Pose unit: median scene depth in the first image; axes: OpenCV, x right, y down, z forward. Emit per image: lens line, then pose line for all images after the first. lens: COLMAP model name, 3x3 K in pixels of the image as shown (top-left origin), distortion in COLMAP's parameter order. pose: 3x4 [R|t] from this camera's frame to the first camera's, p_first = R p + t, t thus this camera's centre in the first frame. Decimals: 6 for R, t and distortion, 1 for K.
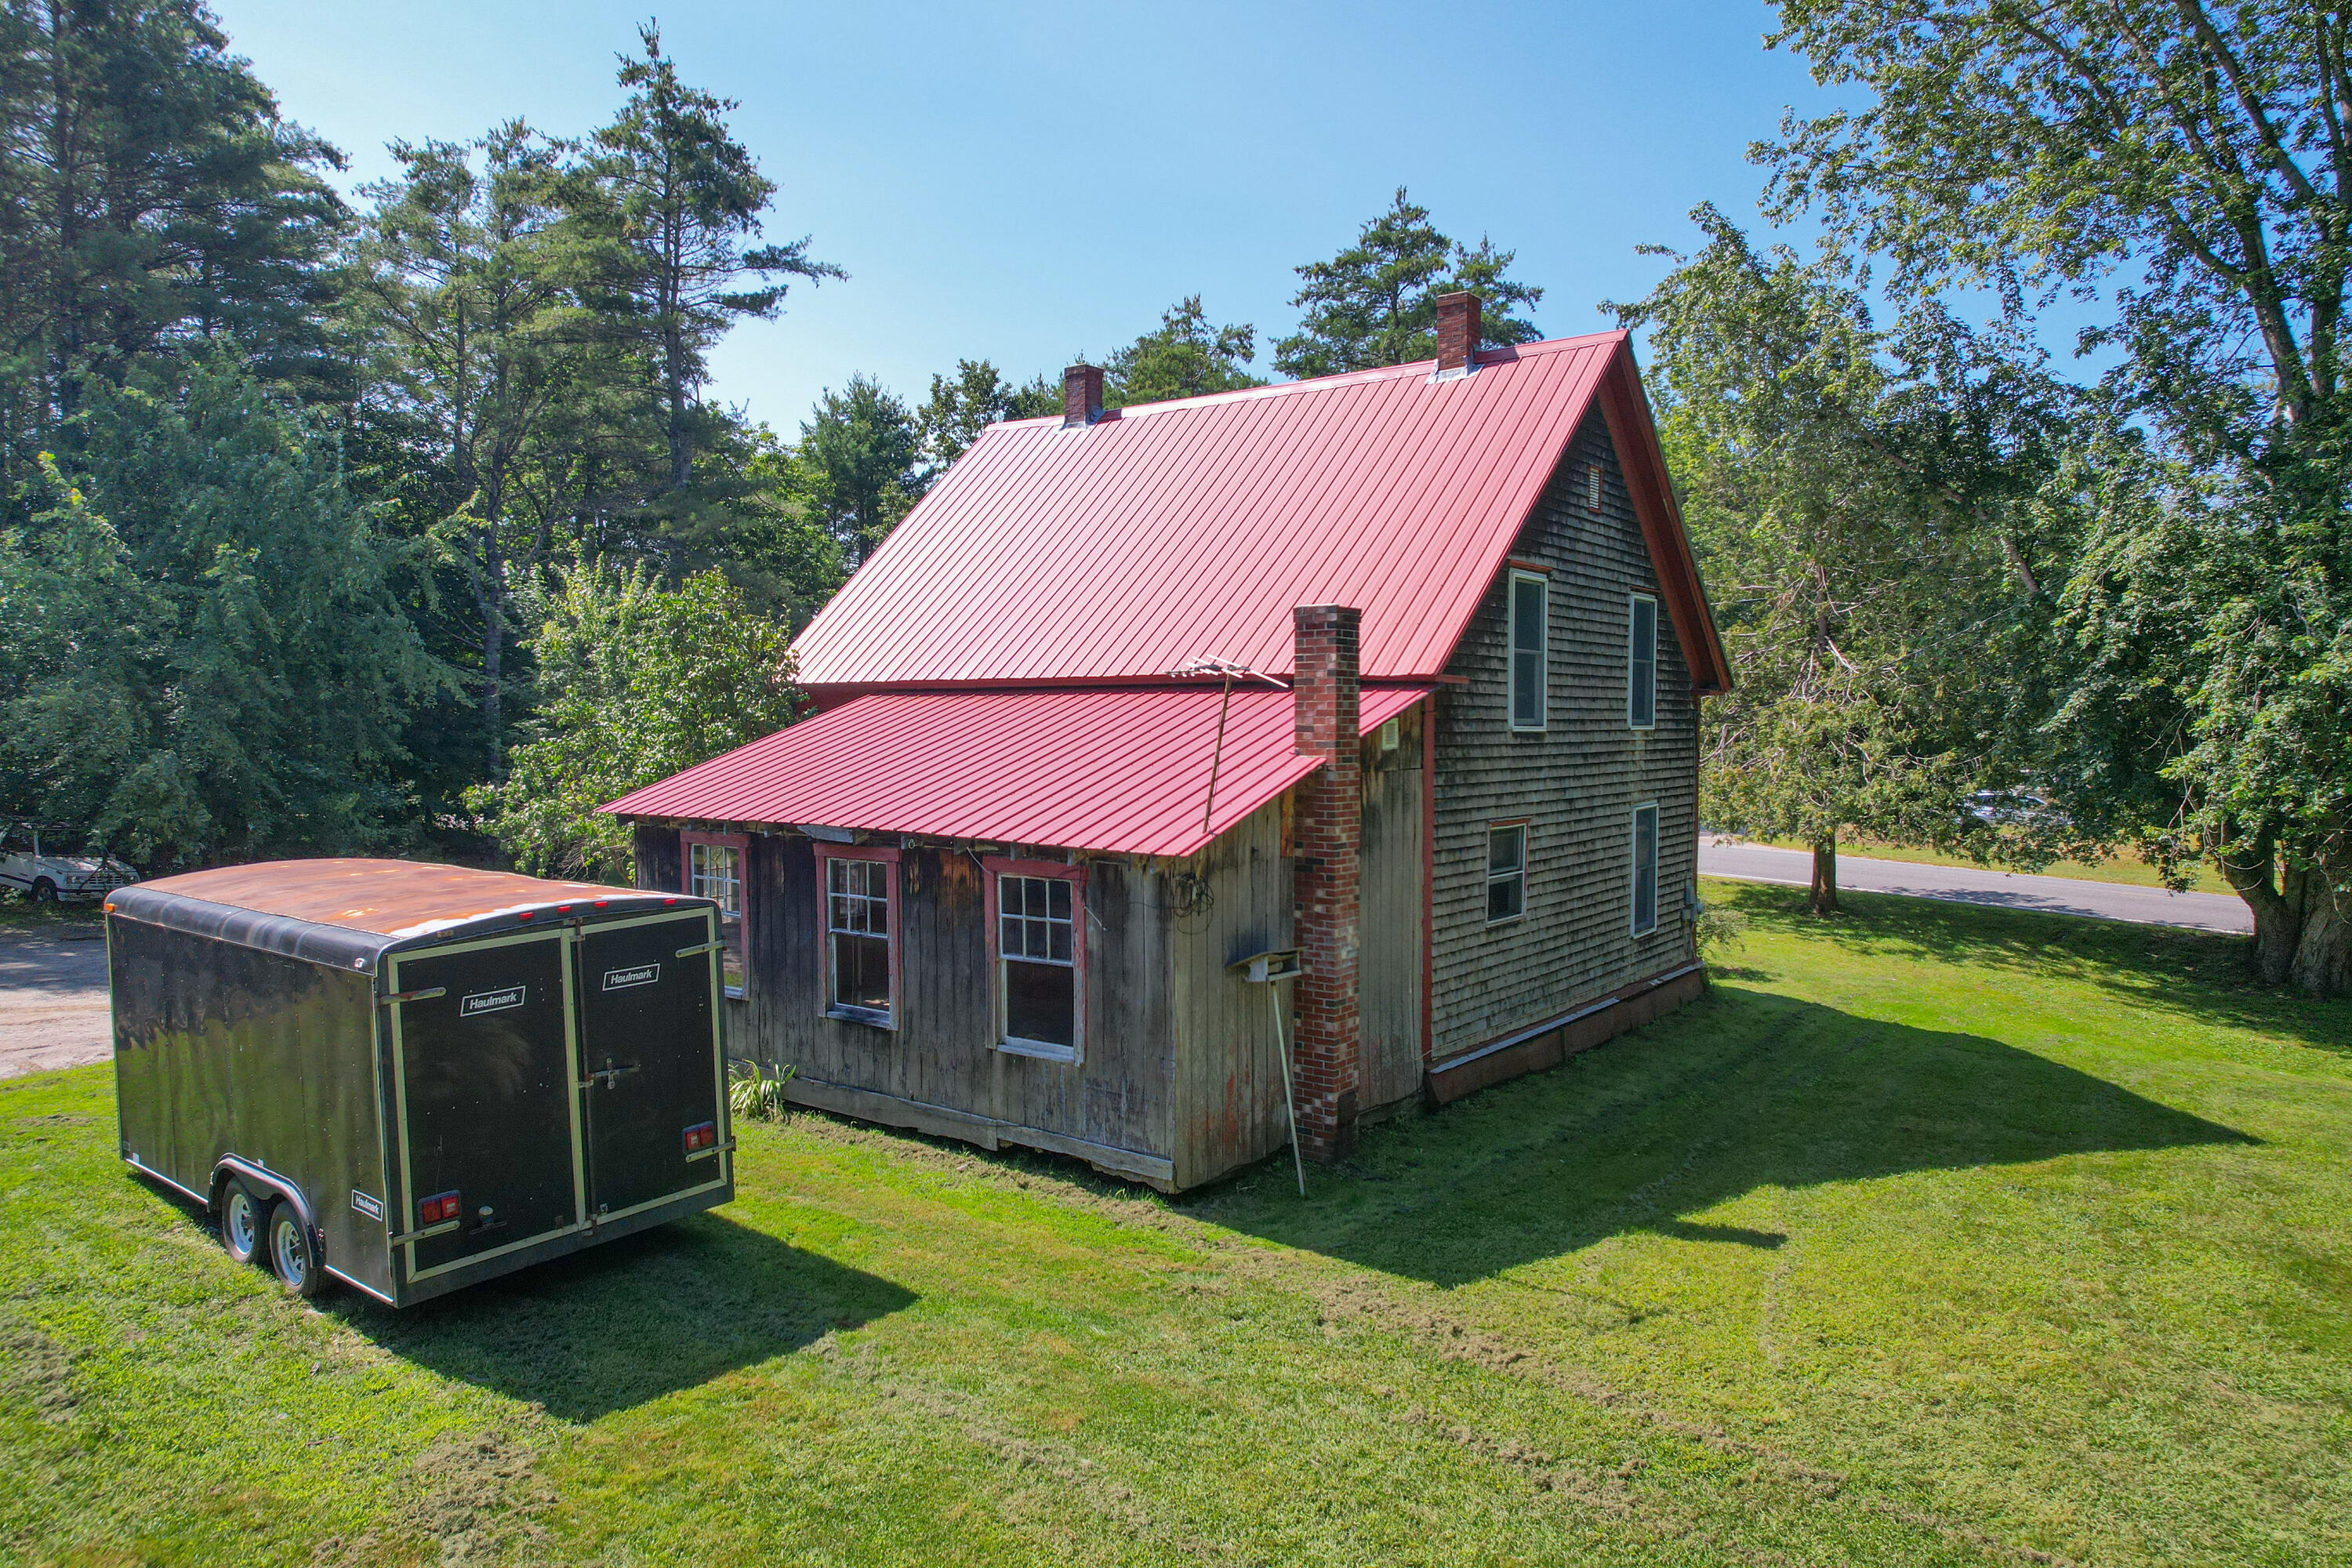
lens RADIAL K [[1508.5, 0, 1176.0], [0, 1508.5, 784.0], [0, 0, 1]] dist [-0.023138, -0.003118]
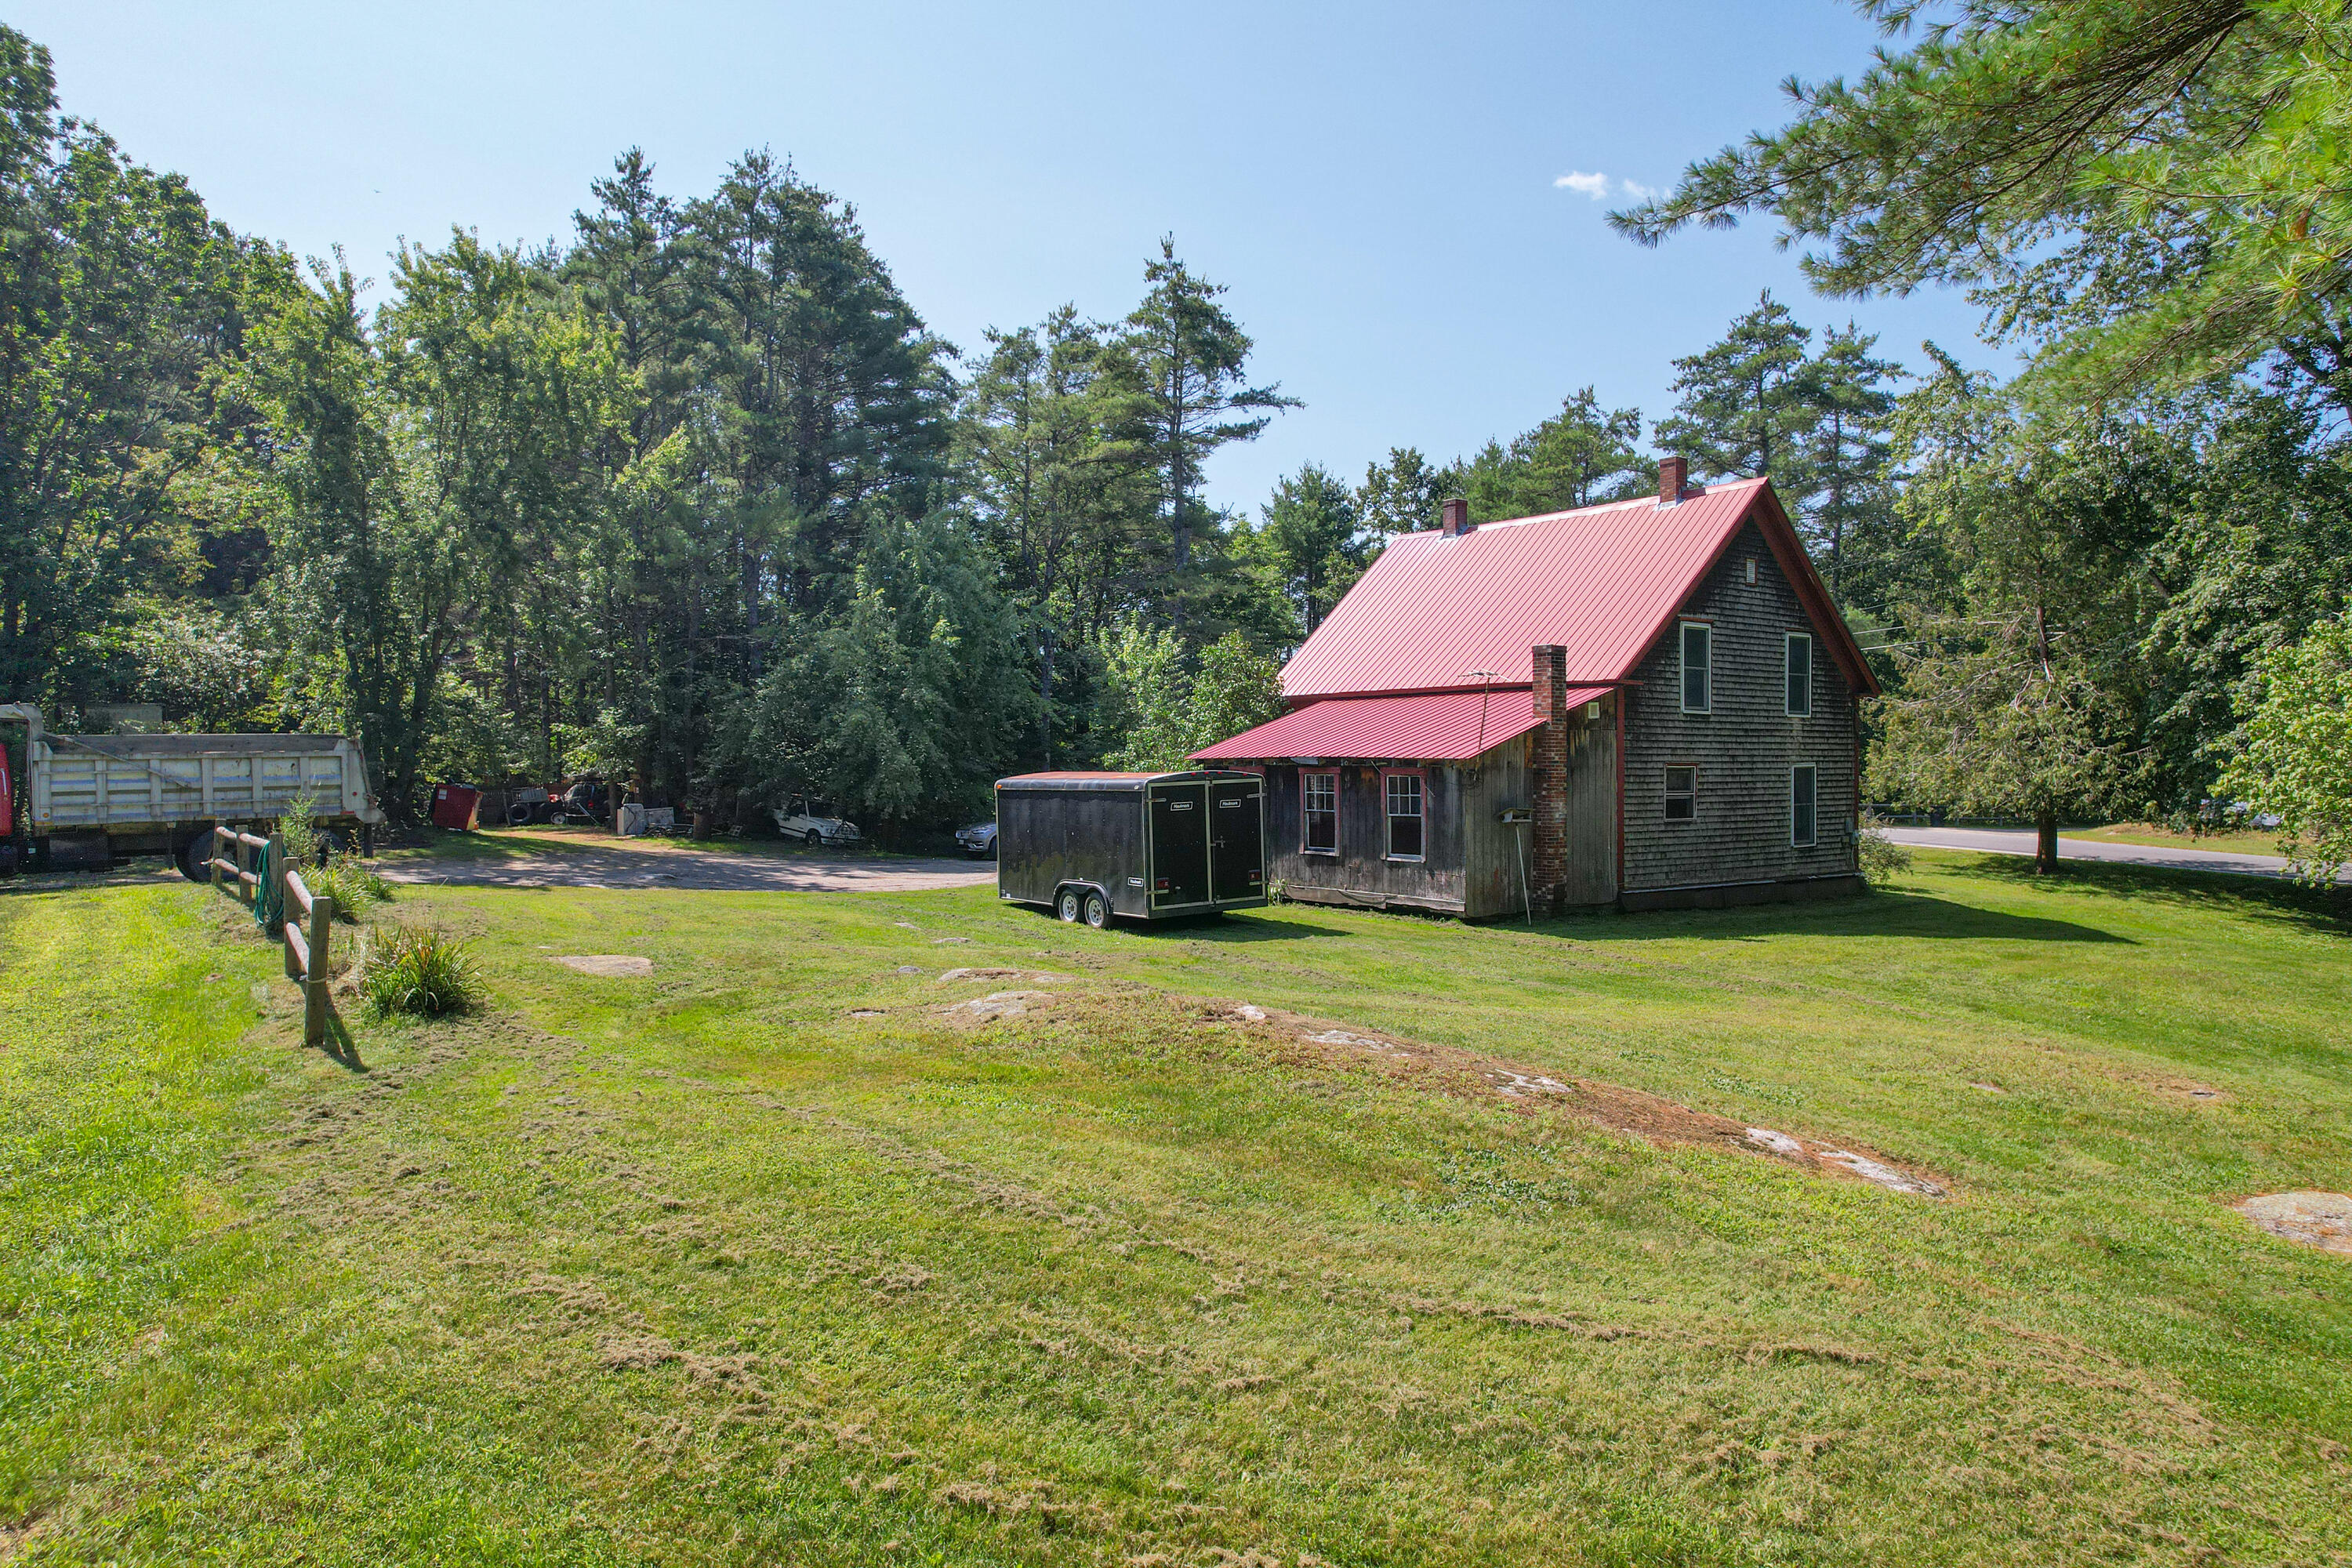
lens RADIAL K [[1508.5, 0, 1176.0], [0, 1508.5, 784.0], [0, 0, 1]] dist [-0.023138, -0.003118]
pose [[0.958539, 0.005007, -0.284917, 0.058529], [-0.013567, 0.999514, -0.028078, 0.039738], [0.284638, 0.030779, 0.958141, -0.322367]]
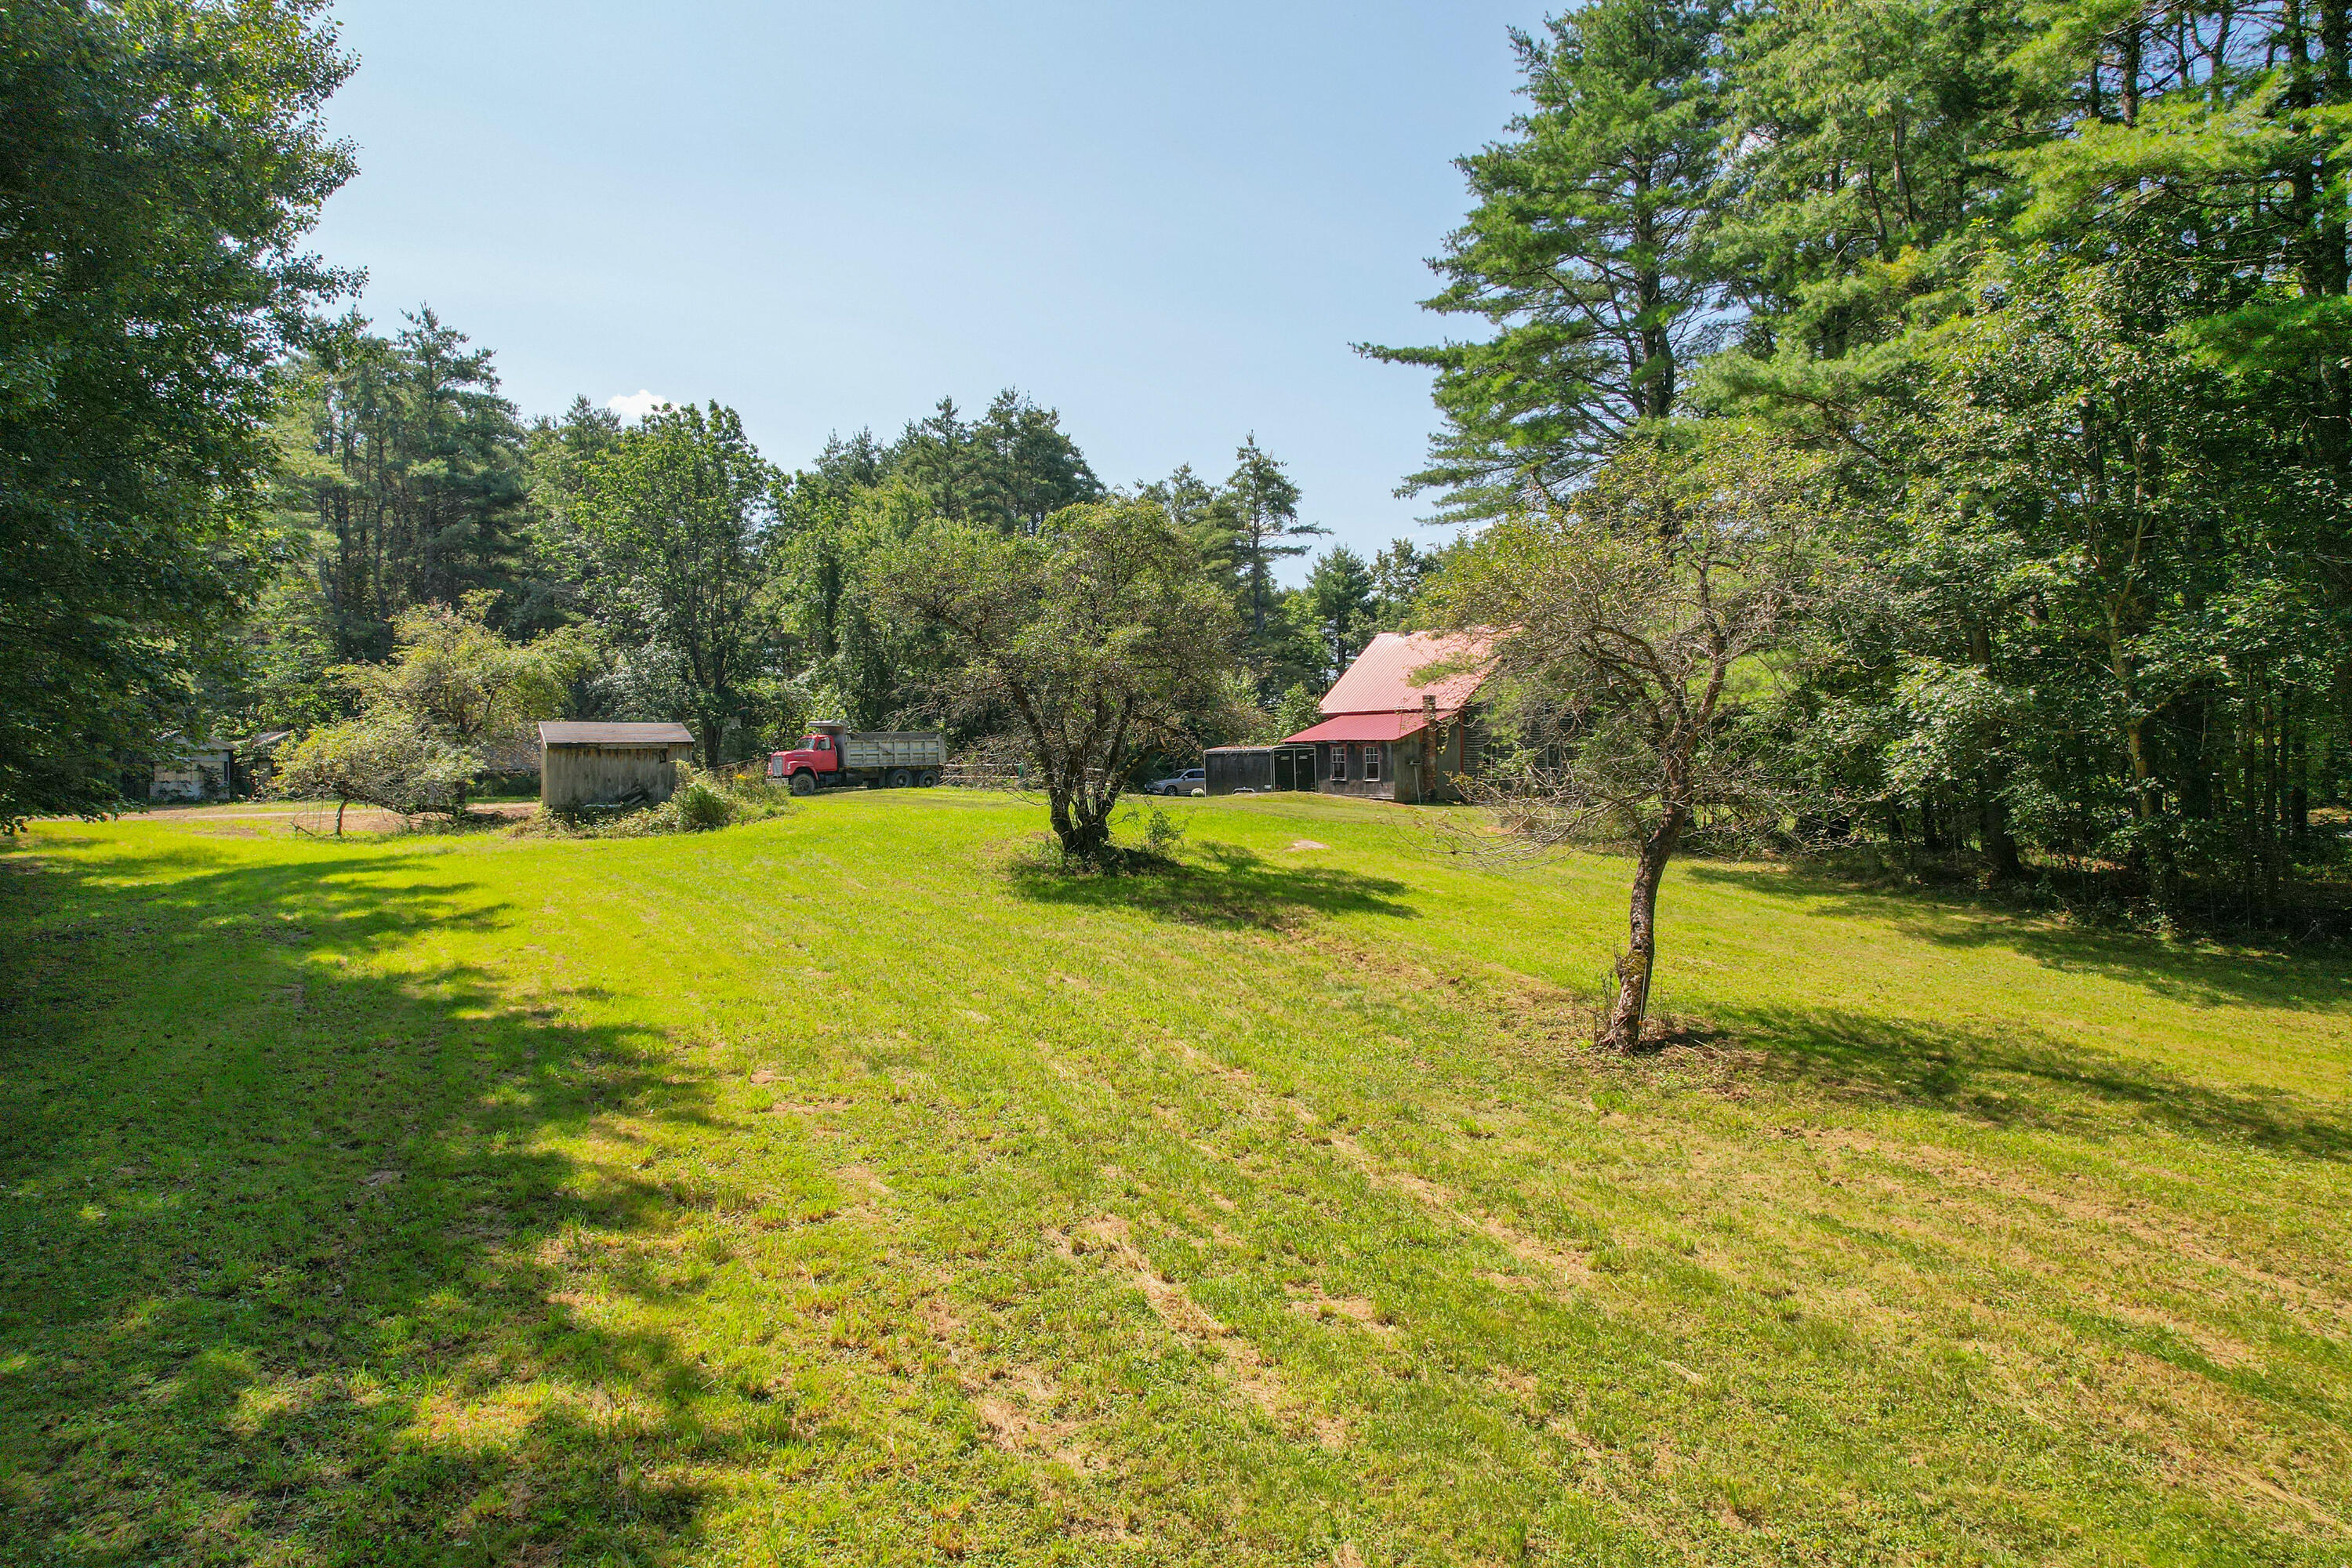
lens RADIAL K [[1508.5, 0, 1176.0], [0, 1508.5, 784.0], [0, 0, 1]] dist [-0.023138, -0.003118]
pose [[0.951715, 0.000656, -0.306982, 0.256755], [-0.009432, 0.999588, -0.027108, 0.099735], [0.306838, 0.028694, 0.951329, -1.241159]]
